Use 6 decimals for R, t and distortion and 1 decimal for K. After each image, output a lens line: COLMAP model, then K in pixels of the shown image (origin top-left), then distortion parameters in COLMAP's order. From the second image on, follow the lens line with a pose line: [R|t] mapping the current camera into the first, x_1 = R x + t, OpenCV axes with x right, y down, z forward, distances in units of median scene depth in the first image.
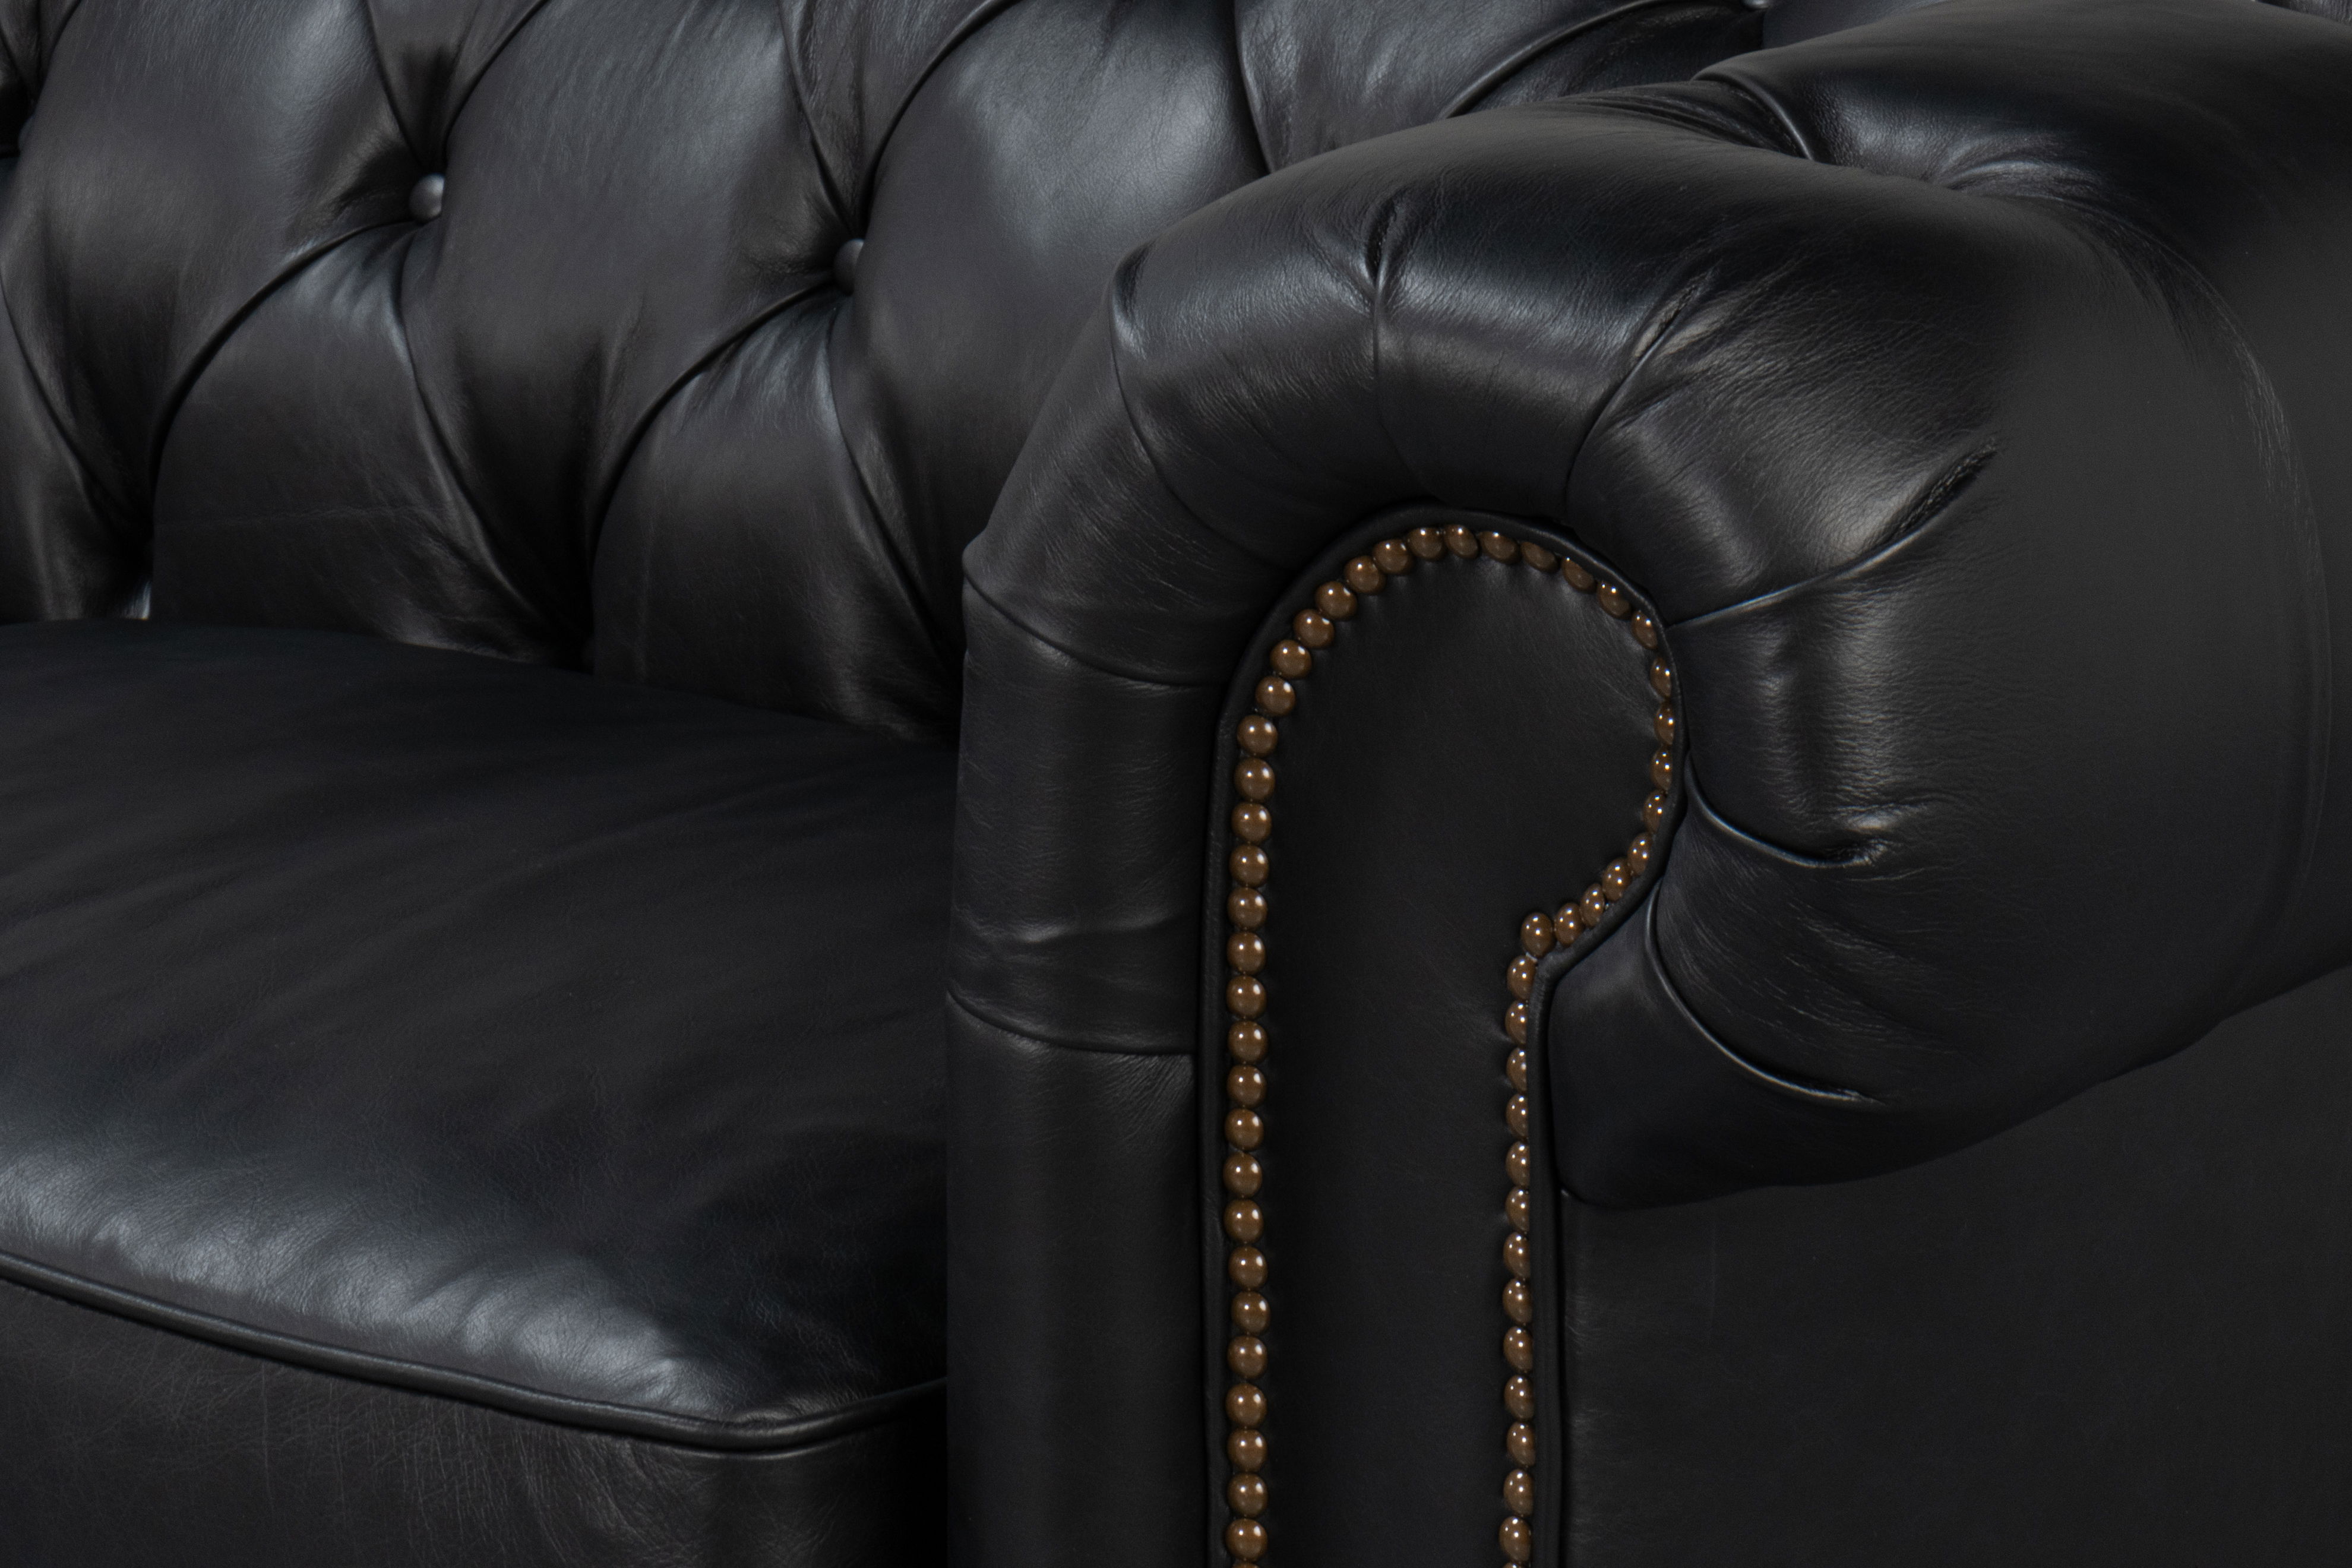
lens RADIAL K [[8851.2, 0, 1172.2], [0, 8851.2, 777.6], [0, 0, 1]] dist [0.071810, 0.000000]
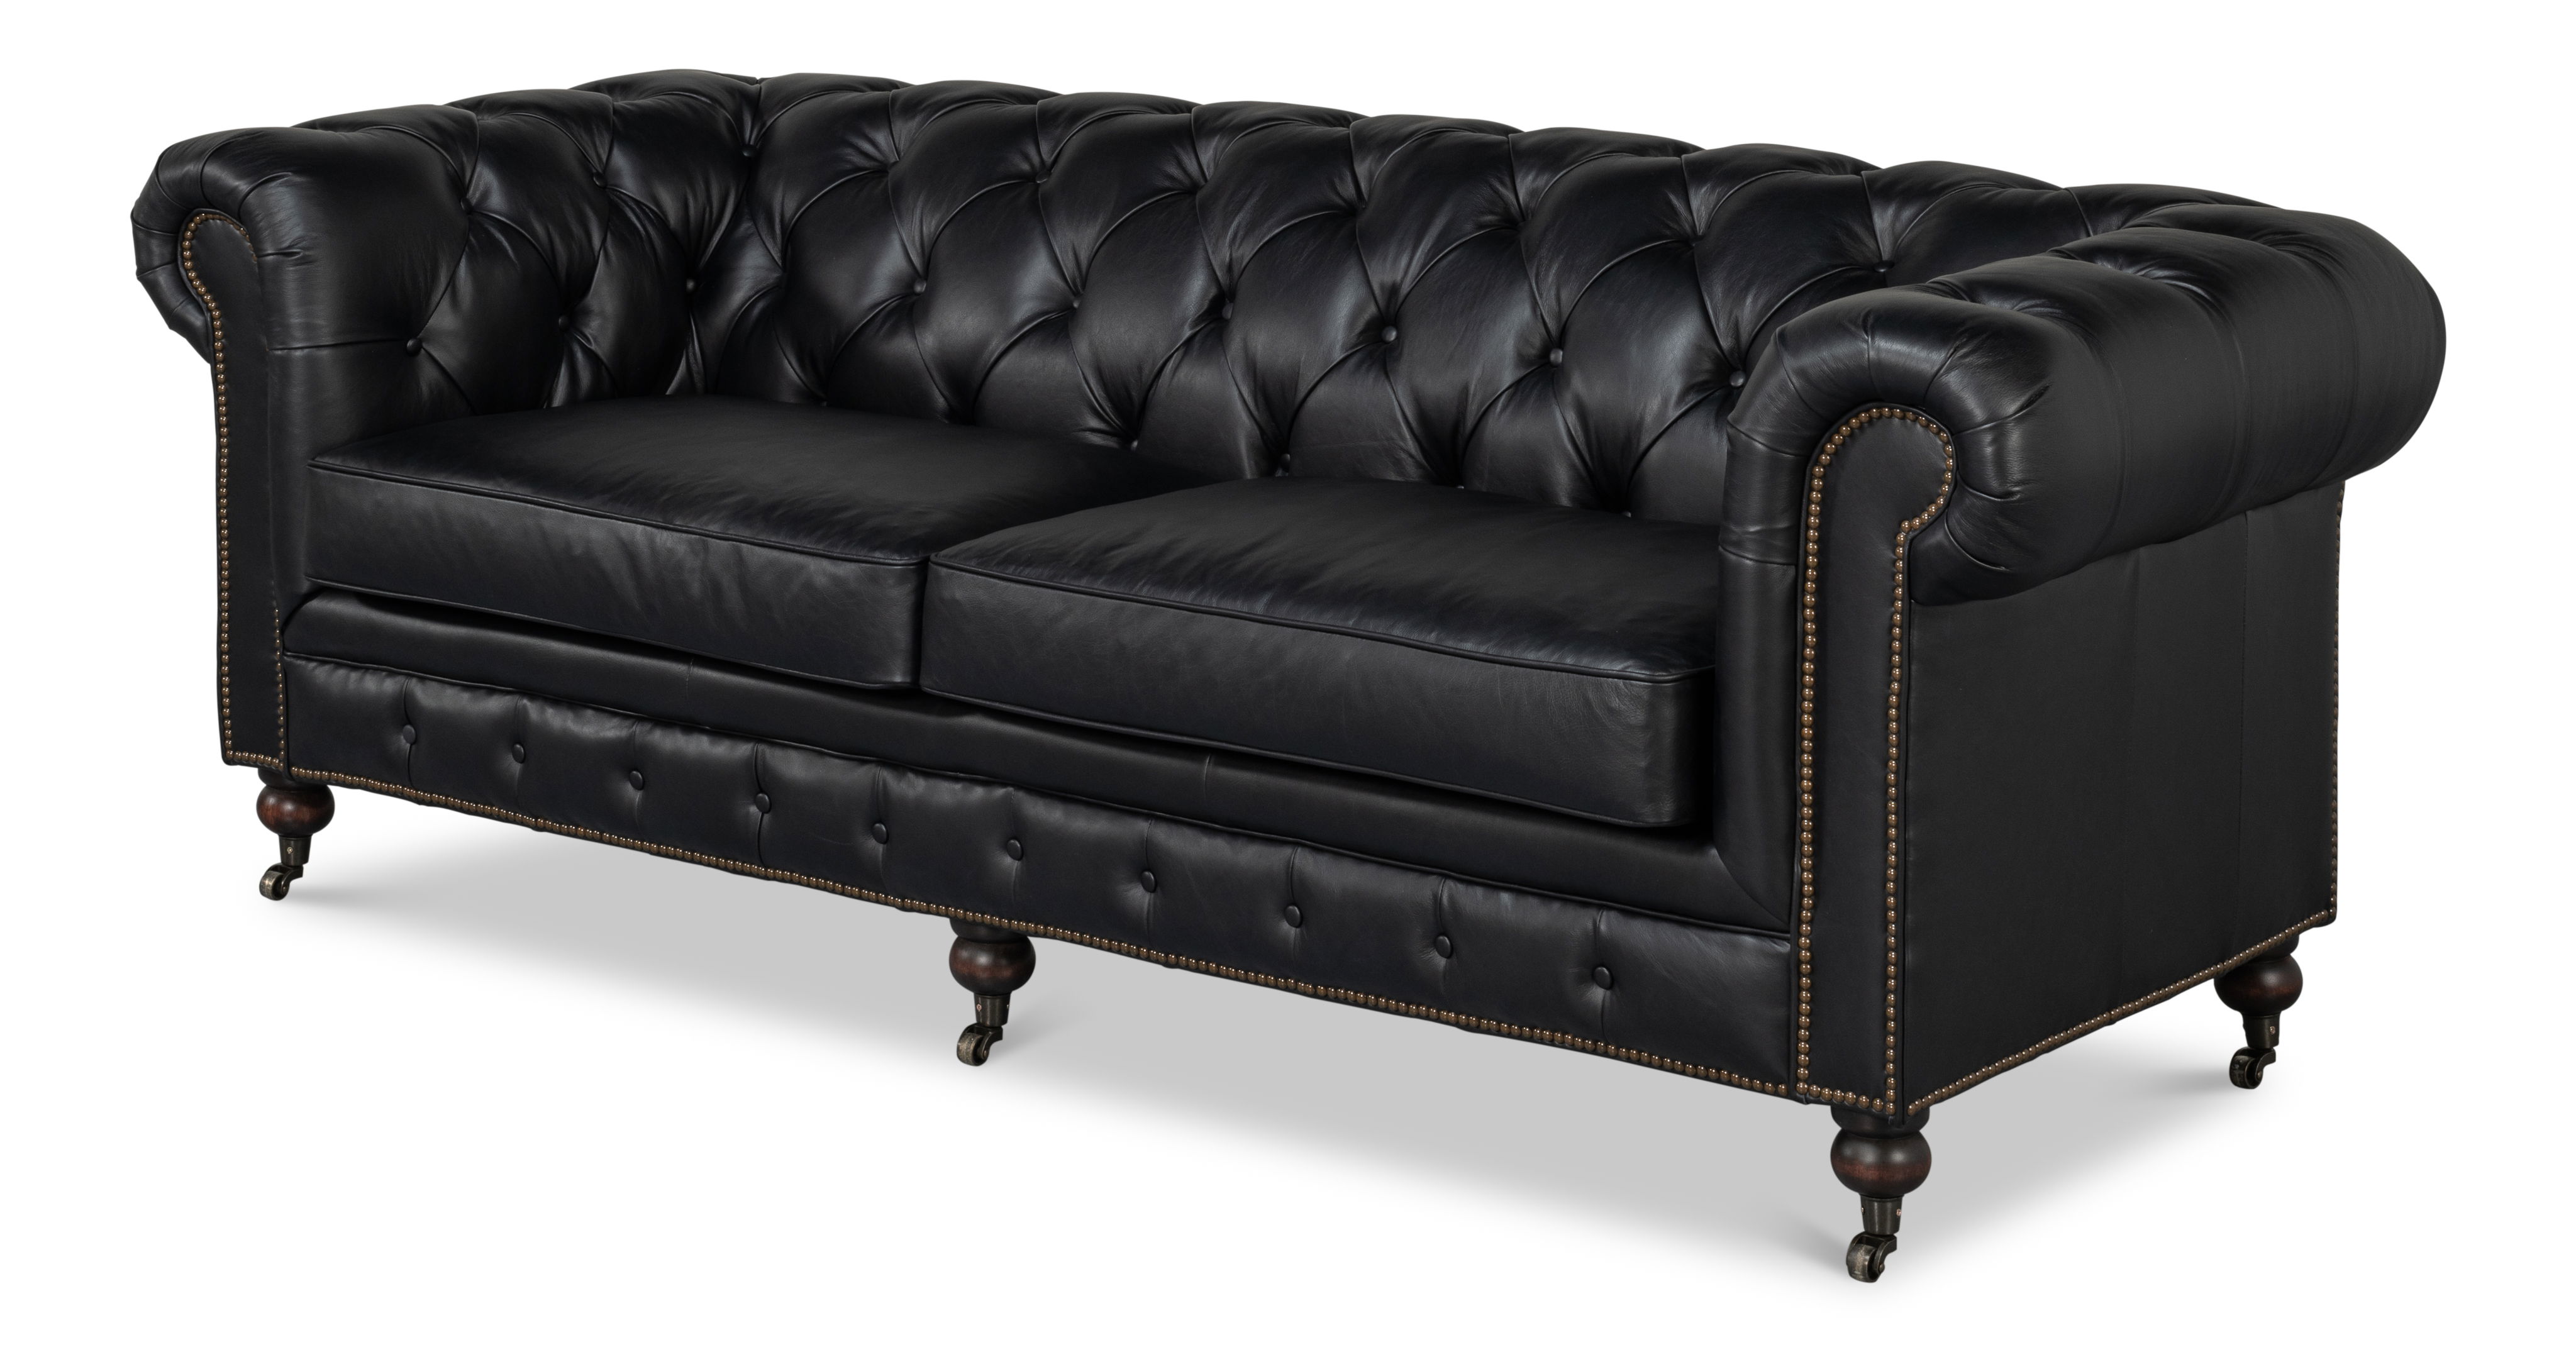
lens RADIAL K [[4499.1, 0, 1277.5], [0, 4499.1, 668.1], [0, 0, 1]] dist [-0.185752, 0.000000]
pose [[0.999594, 0.012013, 0.025851, -0.246386], [-0.011722, 0.999867, -0.011372, 0.094717], [-0.025984, 0.011065, 0.999601, -0.741011]]
